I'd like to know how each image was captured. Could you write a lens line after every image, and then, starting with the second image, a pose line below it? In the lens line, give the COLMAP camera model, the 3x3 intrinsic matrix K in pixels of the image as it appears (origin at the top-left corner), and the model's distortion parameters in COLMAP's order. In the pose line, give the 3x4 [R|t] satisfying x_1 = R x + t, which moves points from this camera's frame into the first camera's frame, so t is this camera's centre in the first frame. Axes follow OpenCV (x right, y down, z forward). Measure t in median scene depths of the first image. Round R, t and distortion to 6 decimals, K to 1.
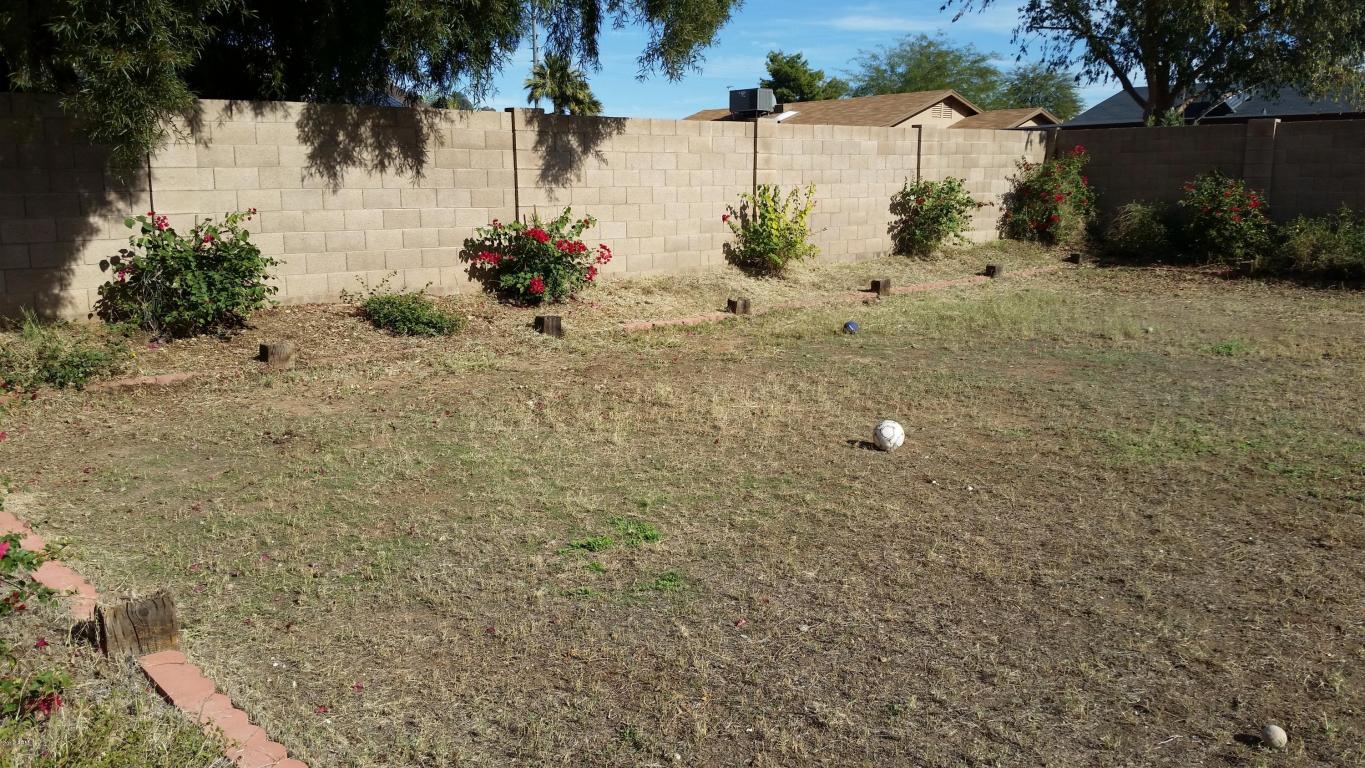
lens RADIAL K [[1123.5, 0, 704.2], [0, 1123.5, 382.0], [0, 0, 1]] dist [0.257620, -0.704753]
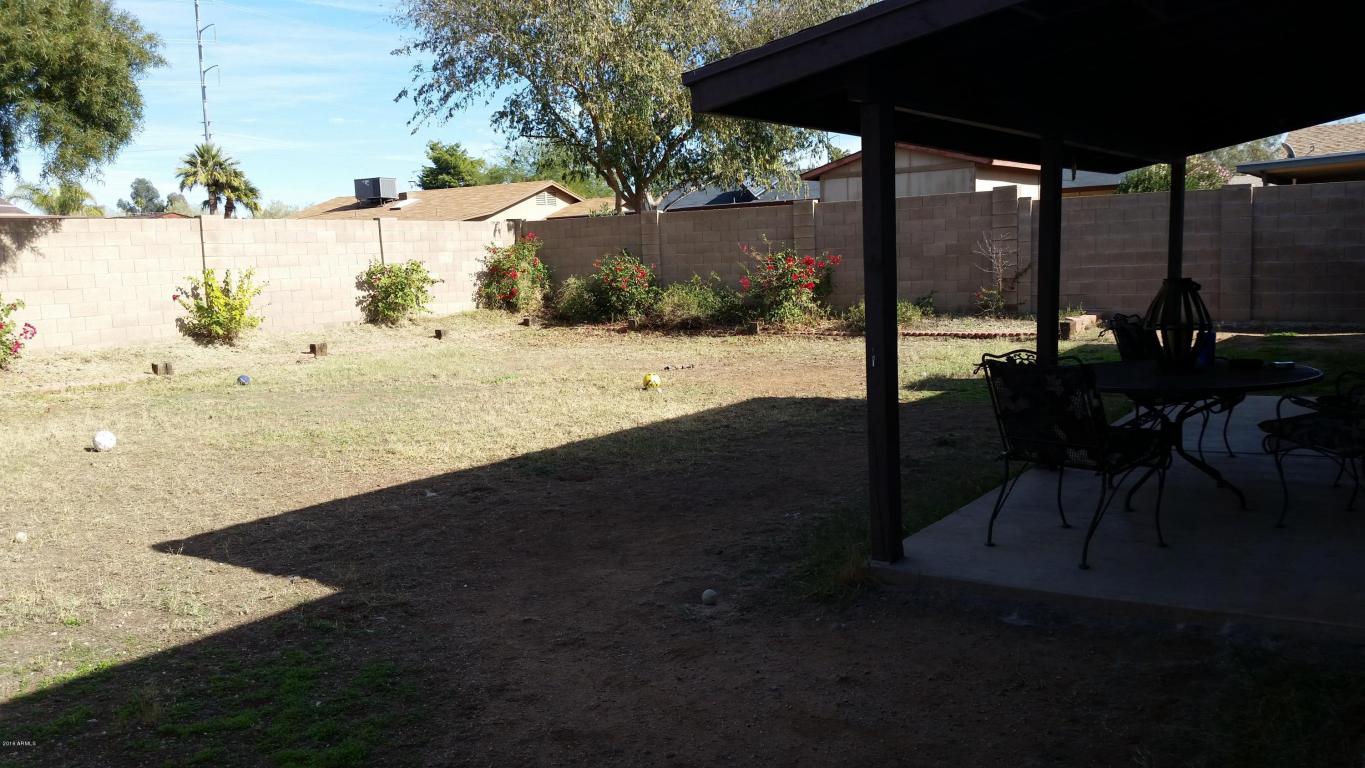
lens RADIAL K [[1104.2, 0, 691.2], [0, 1104.2, 381.0], [0, 0, 1]] dist [0.134516, -0.270413]
pose [[0.968583, -0.054555, 0.242631, 0.248782], [0.070495, 0.995854, -0.057500, 0.047915], [-0.238488, 0.072798, 0.968413, -0.262883]]
